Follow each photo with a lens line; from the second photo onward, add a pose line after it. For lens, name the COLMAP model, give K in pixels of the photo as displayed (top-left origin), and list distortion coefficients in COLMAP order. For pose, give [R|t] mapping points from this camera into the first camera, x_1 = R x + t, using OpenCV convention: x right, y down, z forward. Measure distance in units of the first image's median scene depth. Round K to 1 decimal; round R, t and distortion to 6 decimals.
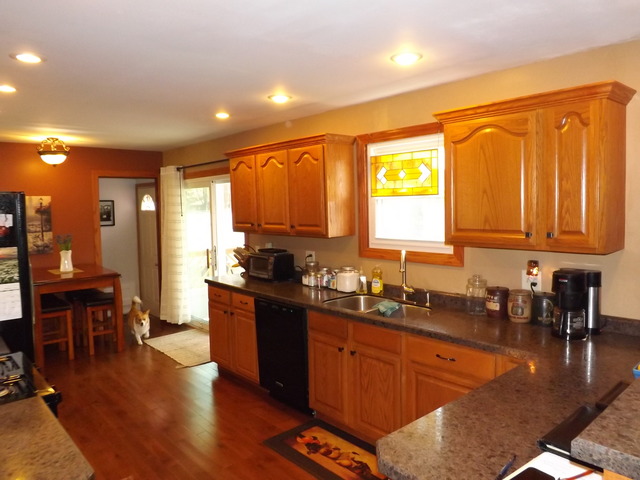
lens RADIAL K [[458.9, 0, 320.0], [0, 458.9, 240.0], [0, 0, 1]] dist [-0.001081, -0.054172]
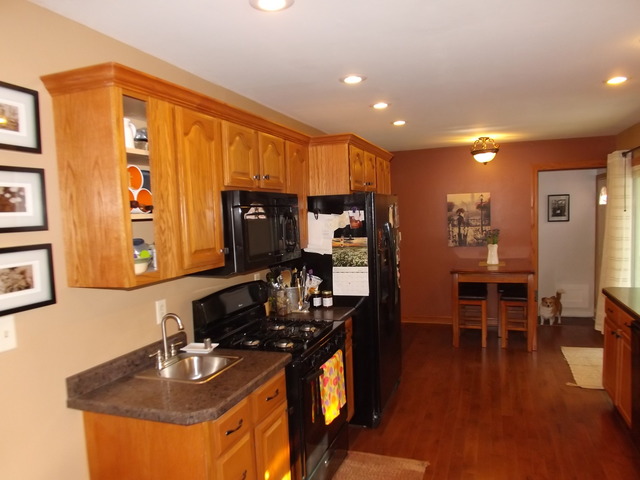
lens RADIAL K [[464.6, 0, 321.8], [0, 464.6, 257.6], [0, 0, 1]] dist [-0.051454, -0.001567]
pose [[0.484830, 0.079864, -0.870955, 0.184155], [-0.036911, 0.996803, 0.070856, -0.007328], [0.873829, -0.002205, 0.486228, 0.149225]]
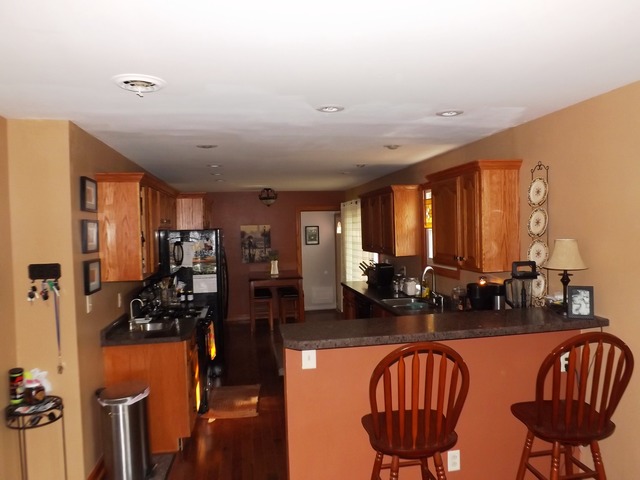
lens RADIAL K [[458.9, 0, 320.0], [0, 458.9, 240.0], [0, 0, 1]] dist [-0.001081, -0.054172]
pose [[0.850000, 0.008616, -0.526712, 0.408439], [-0.028535, 0.999151, -0.029704, -0.004876], [0.526009, 0.040278, 0.849525, -0.250610]]
